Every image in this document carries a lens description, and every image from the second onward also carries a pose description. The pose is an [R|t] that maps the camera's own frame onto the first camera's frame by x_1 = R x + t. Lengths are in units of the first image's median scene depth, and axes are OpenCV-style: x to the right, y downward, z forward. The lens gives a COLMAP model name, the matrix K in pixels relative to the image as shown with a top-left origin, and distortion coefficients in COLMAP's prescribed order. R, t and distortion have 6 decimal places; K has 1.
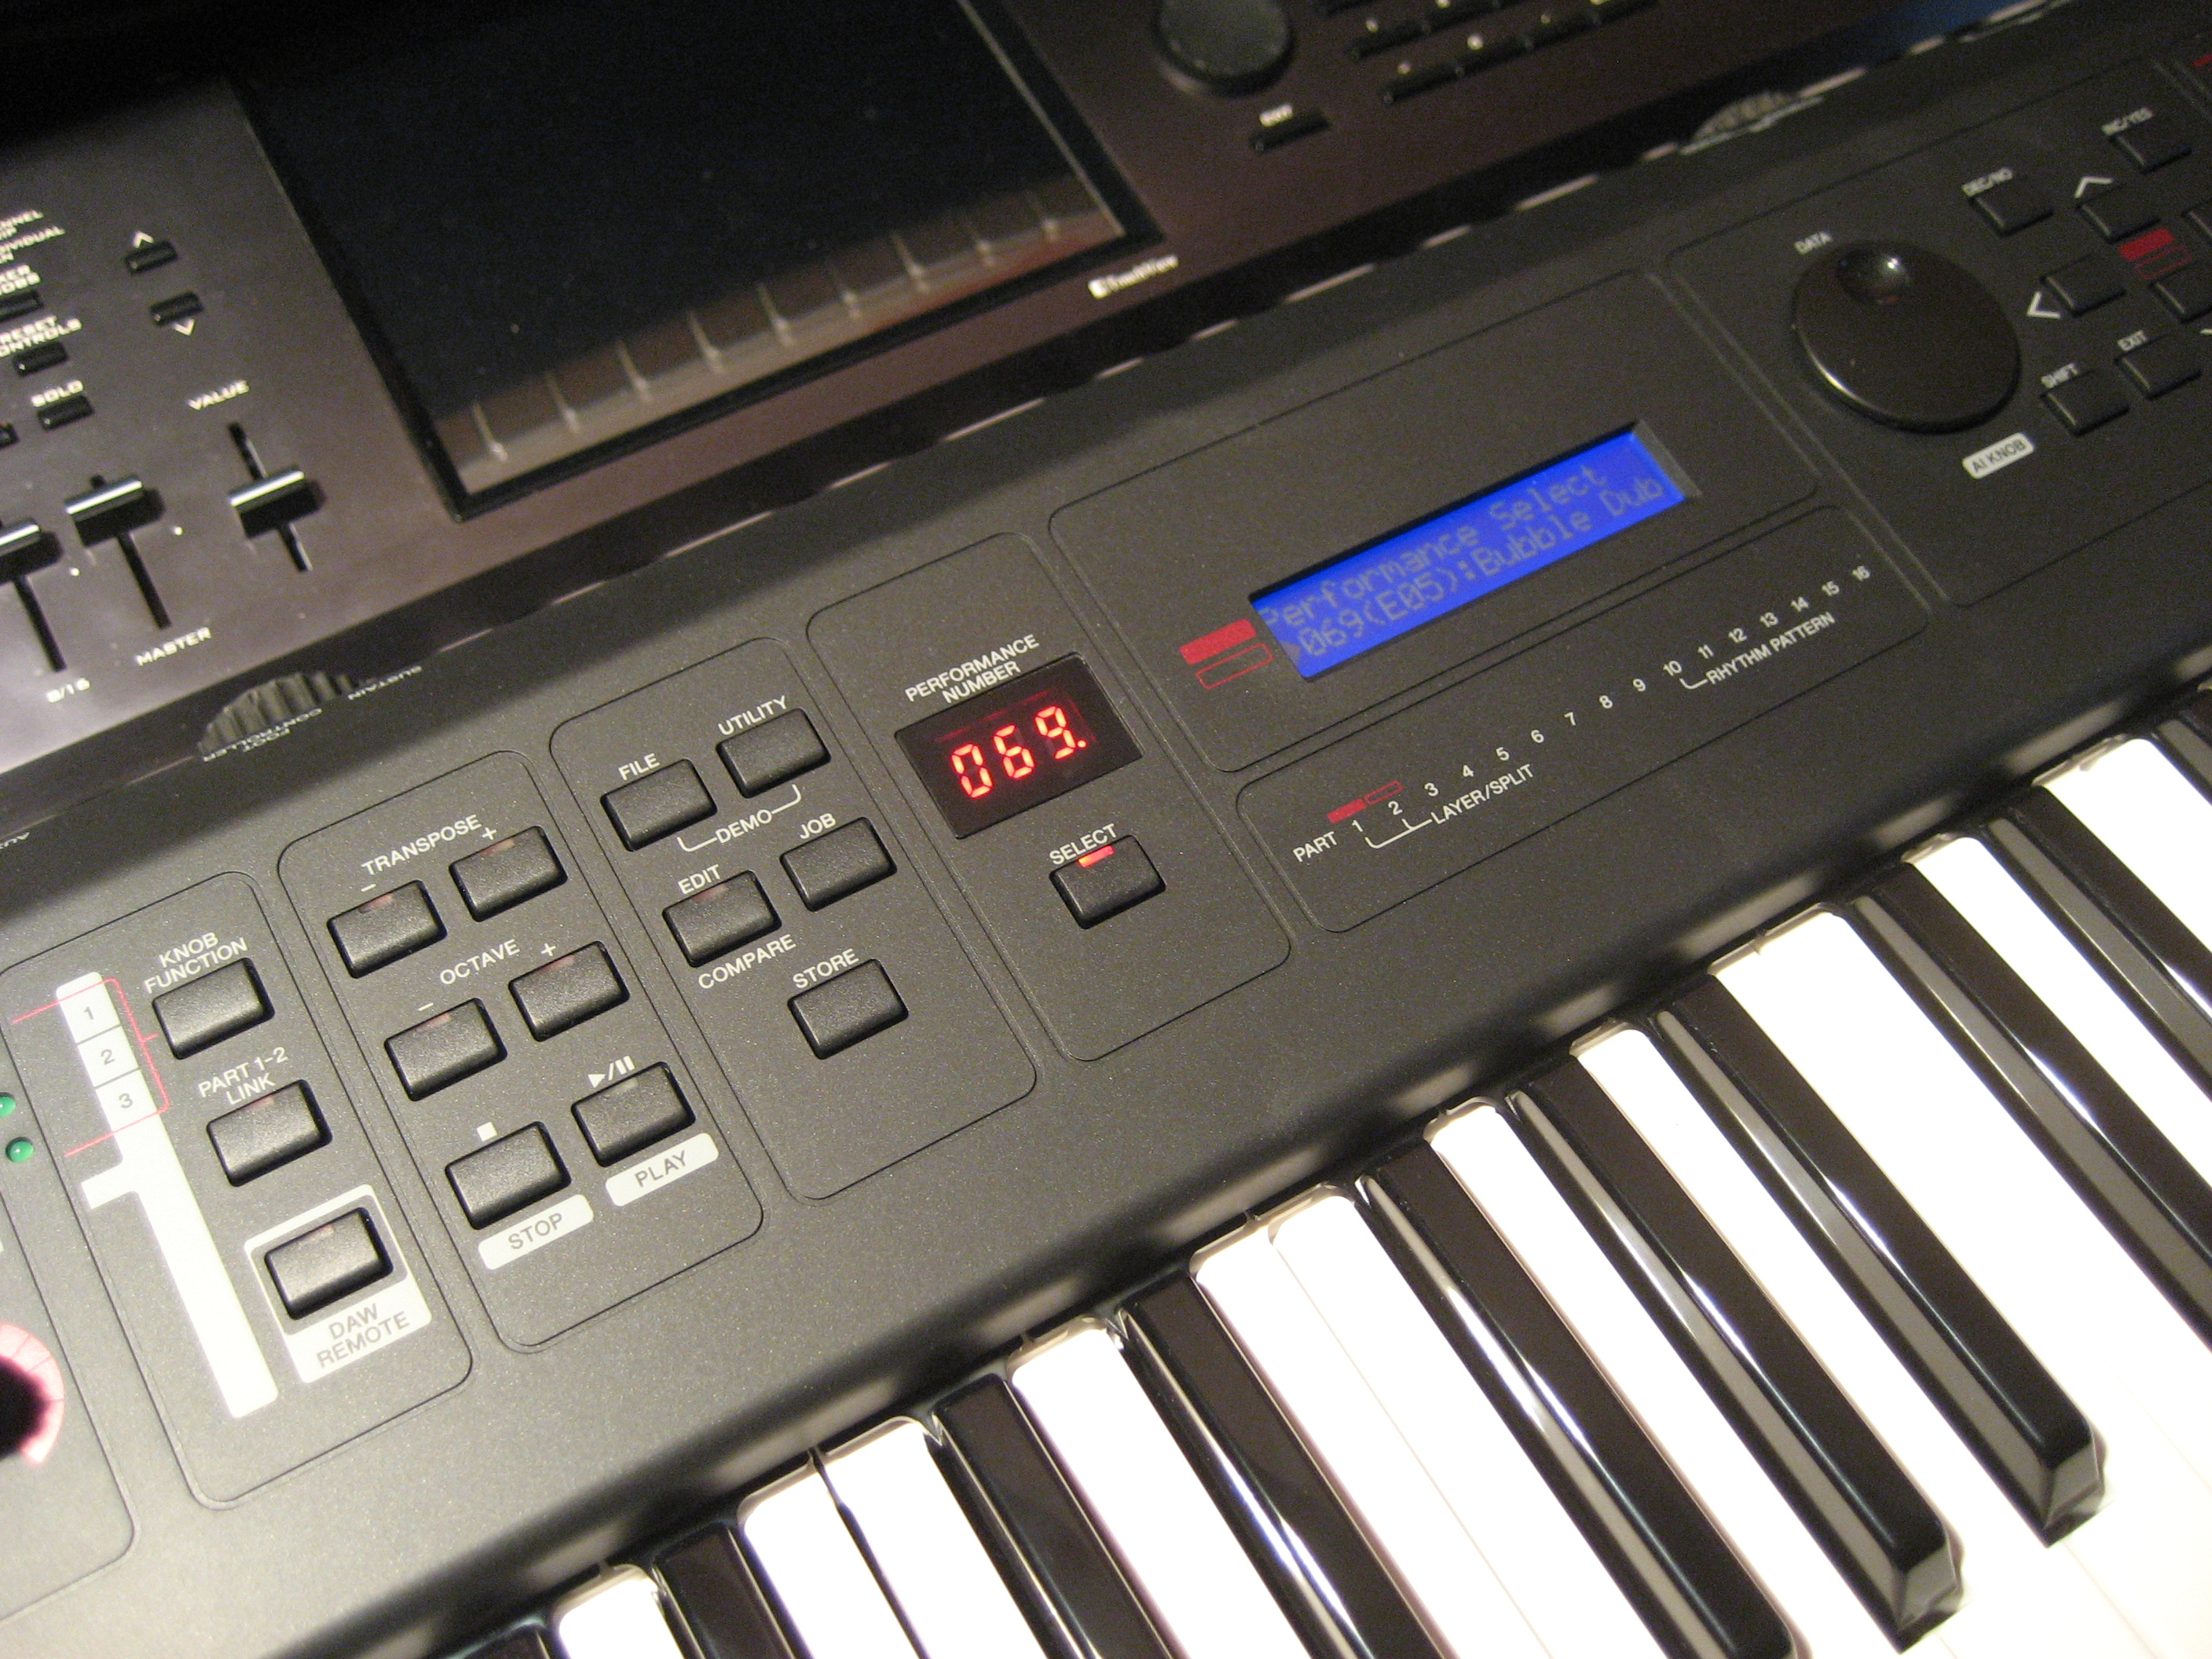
lens RADIAL K [[2281.2, 0, 1106.0], [0, 2281.2, 829.5], [0, 0, 1]] dist [-0.167140, 0.205411]
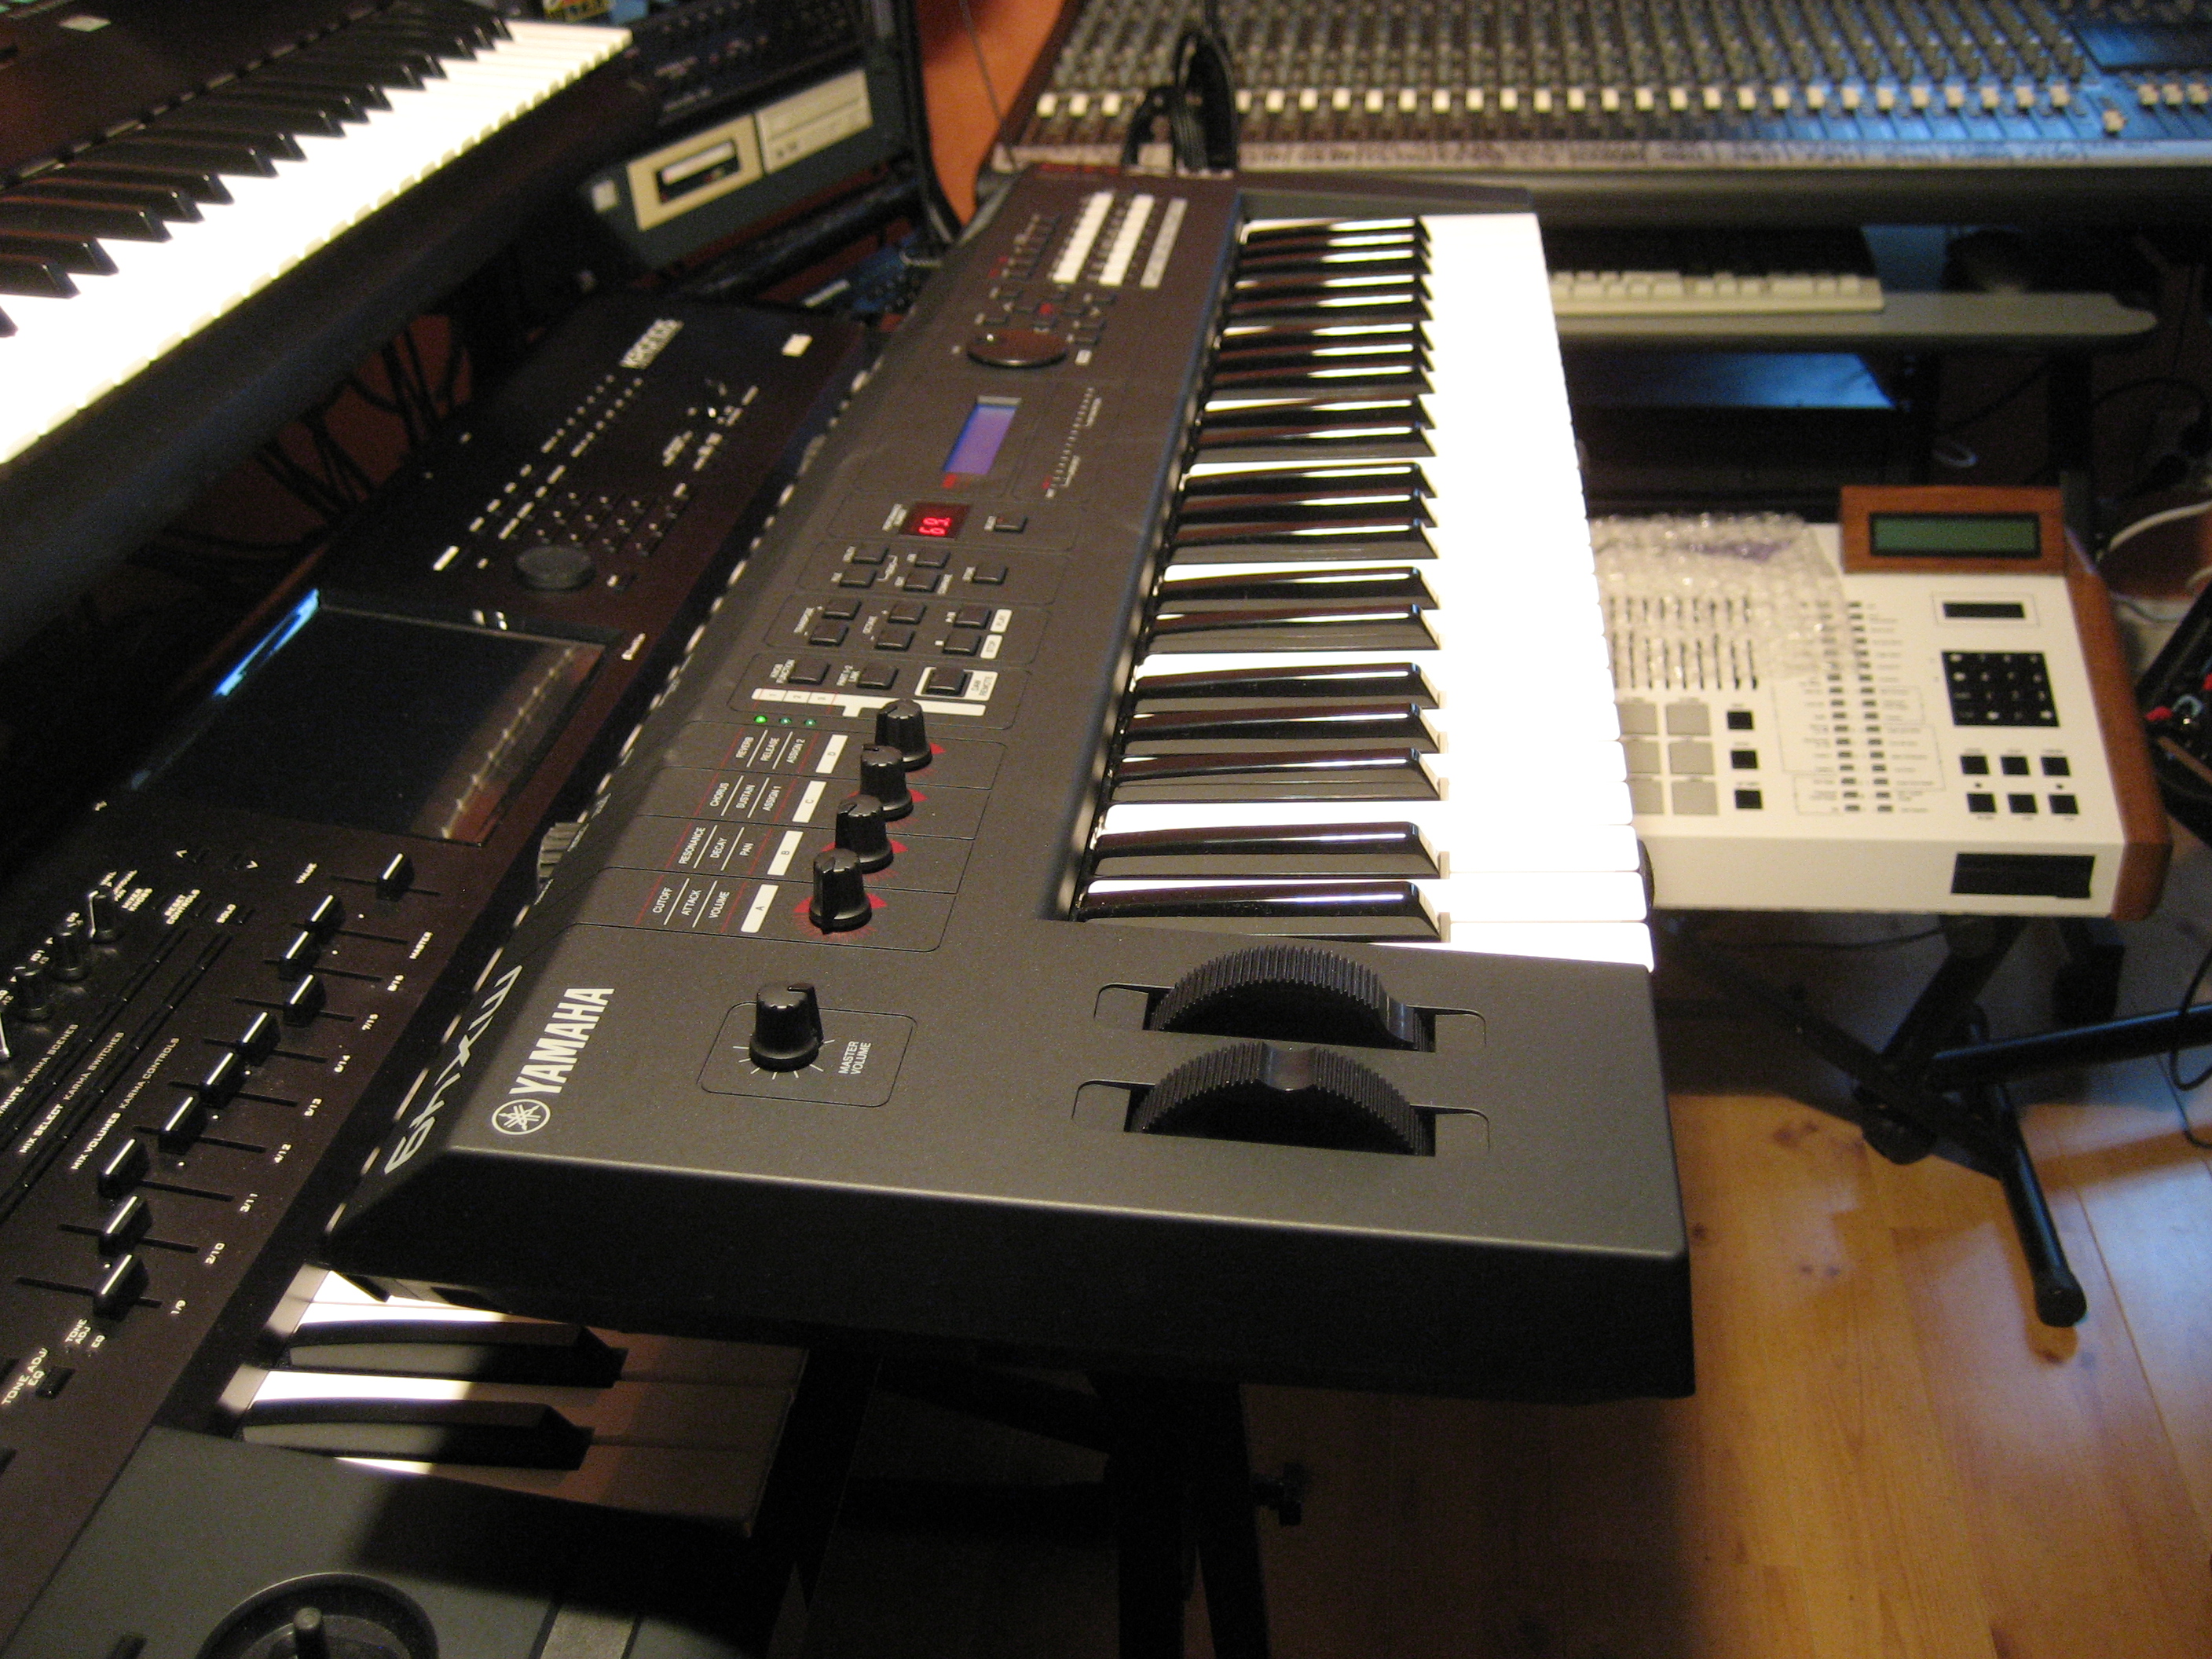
lens RADIAL K [[2281.2, 0, 1106.0], [0, 2281.2, 829.5], [0, 0, 1]] dist [-0.167140, 0.205411]
pose [[0.605696, -0.474401, 0.638808, -1.354137], [0.724034, 0.661568, -0.195201, 0.649091], [-0.330011, 0.580751, 0.744191, -0.501771]]
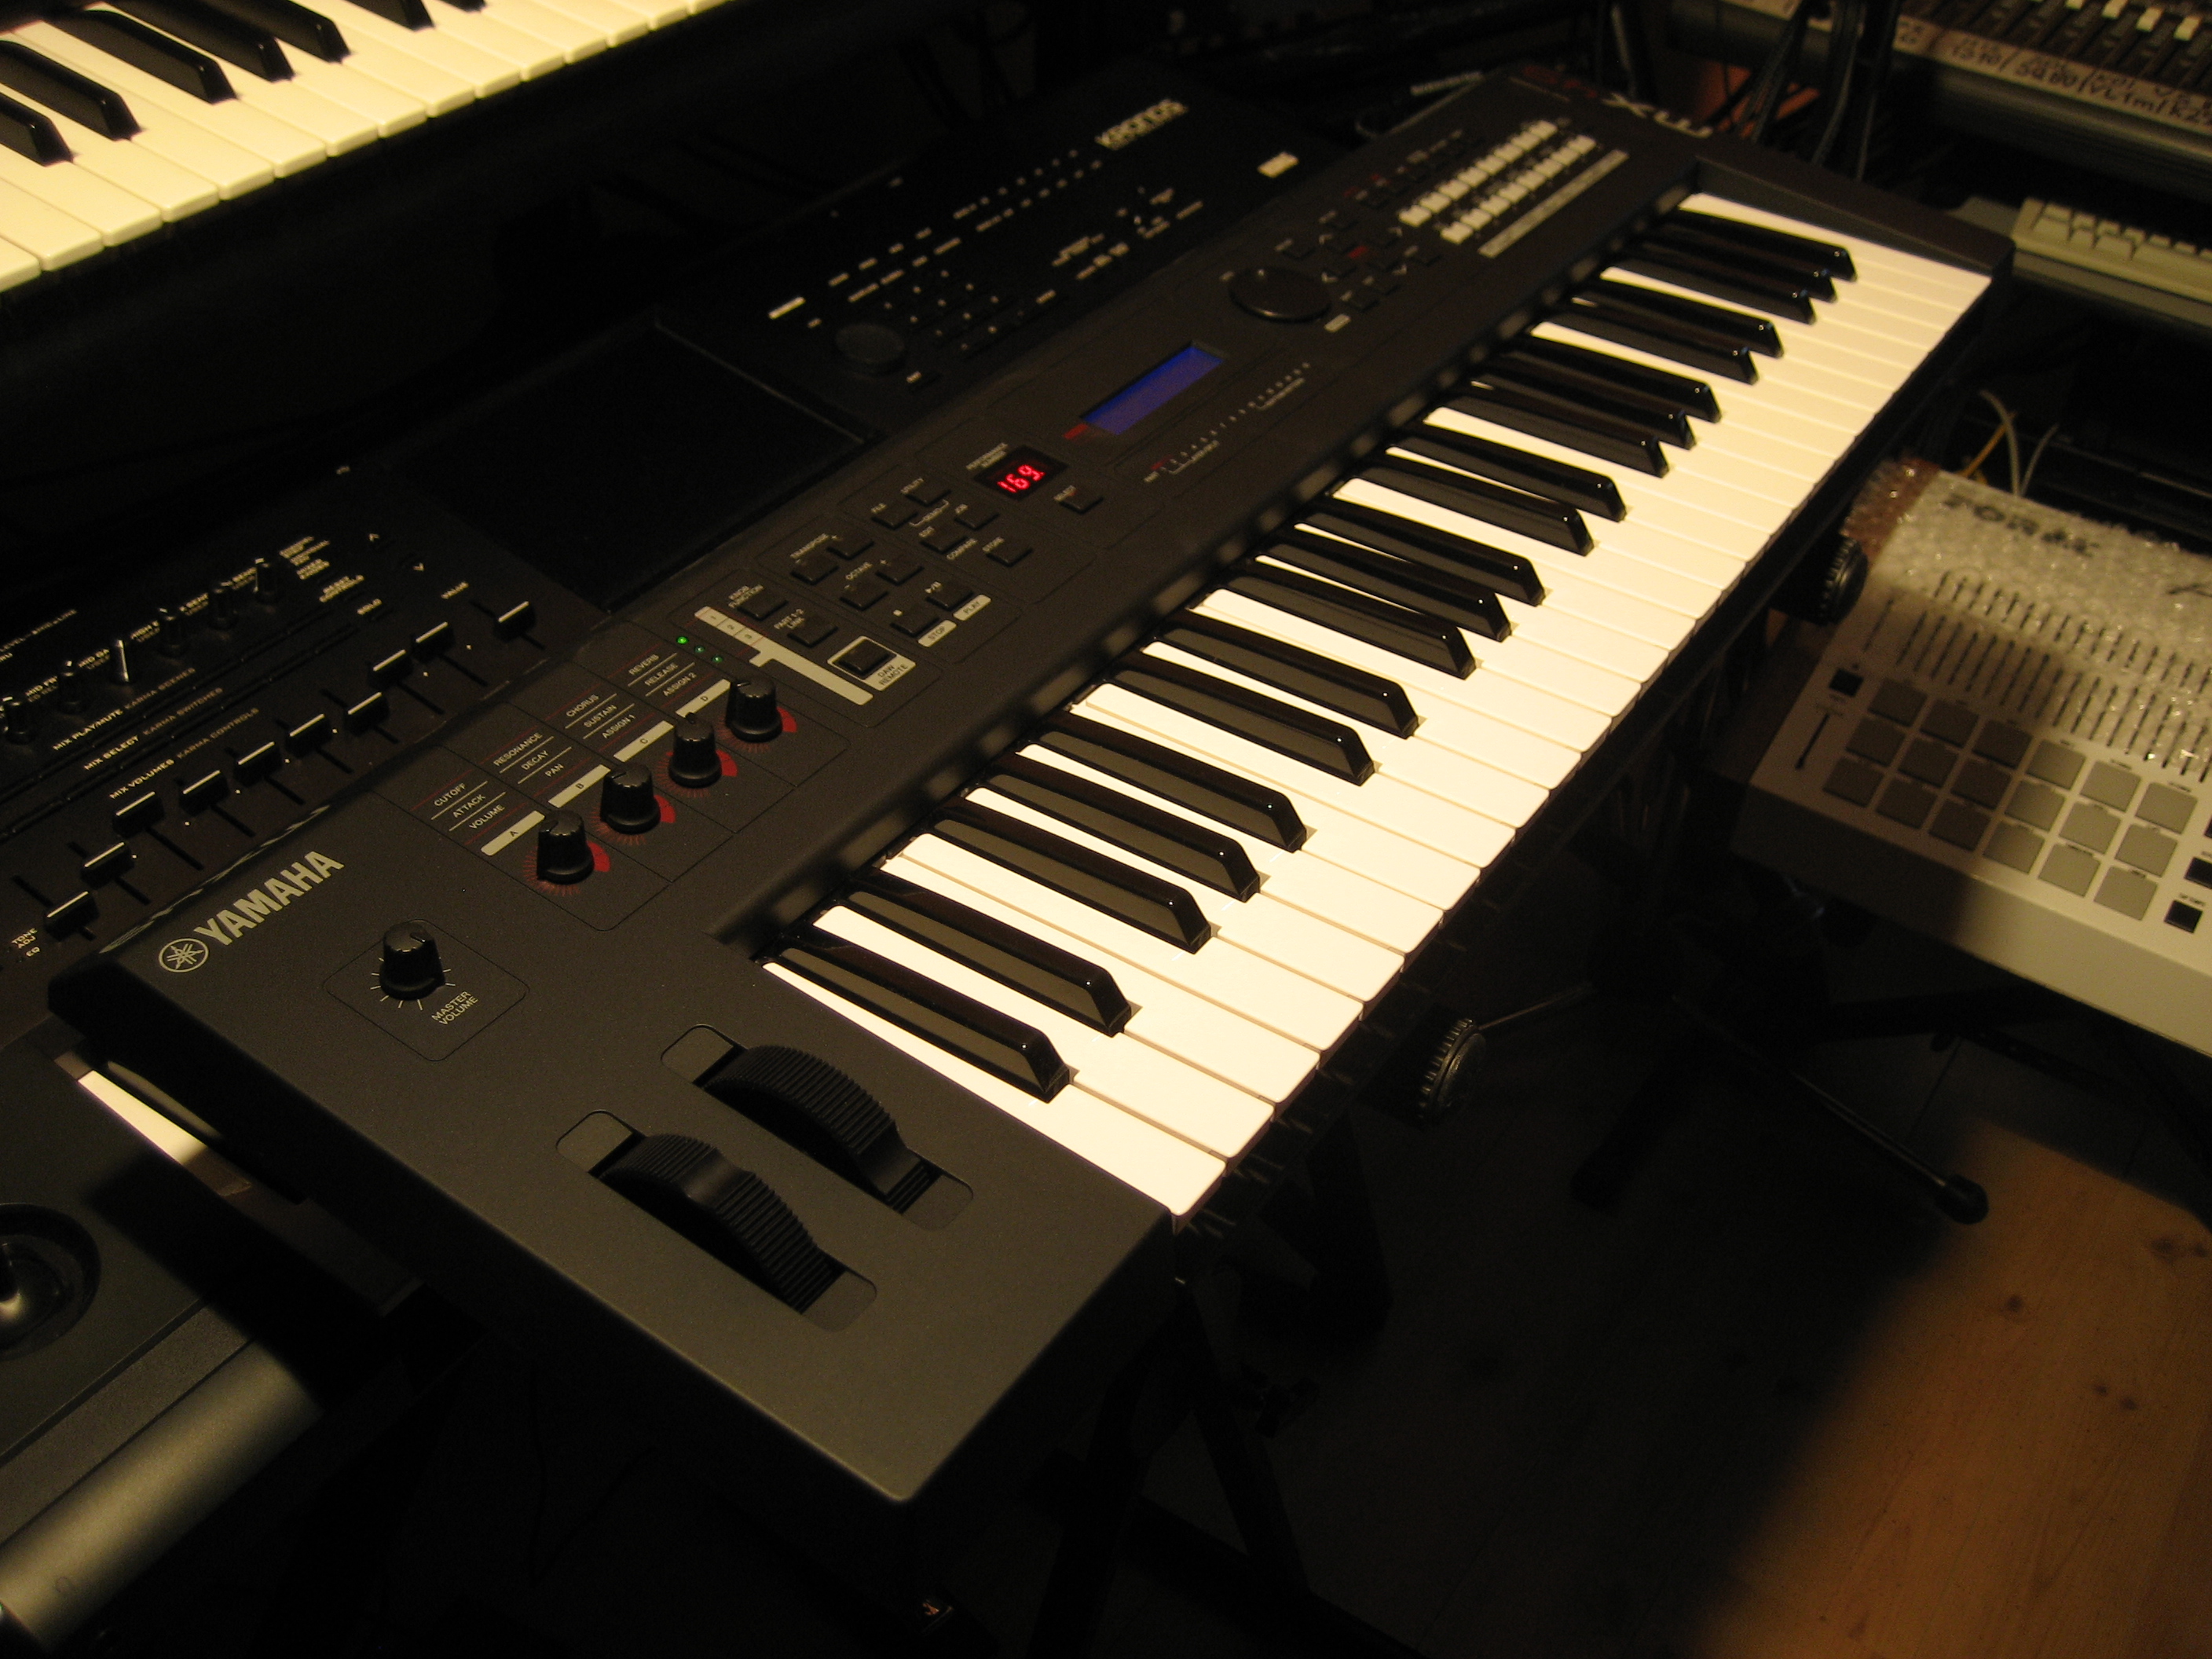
lens RADIAL K [[2281.2, 0, 1106.0], [0, 2281.2, 829.5], [0, 0, 1]] dist [-0.167140, 0.205411]
pose [[0.904166, -0.280810, 0.321915, -0.720719], [0.367692, 0.895194, -0.251853, 0.807214], [-0.217454, 0.346083, 0.912656, -0.908821]]
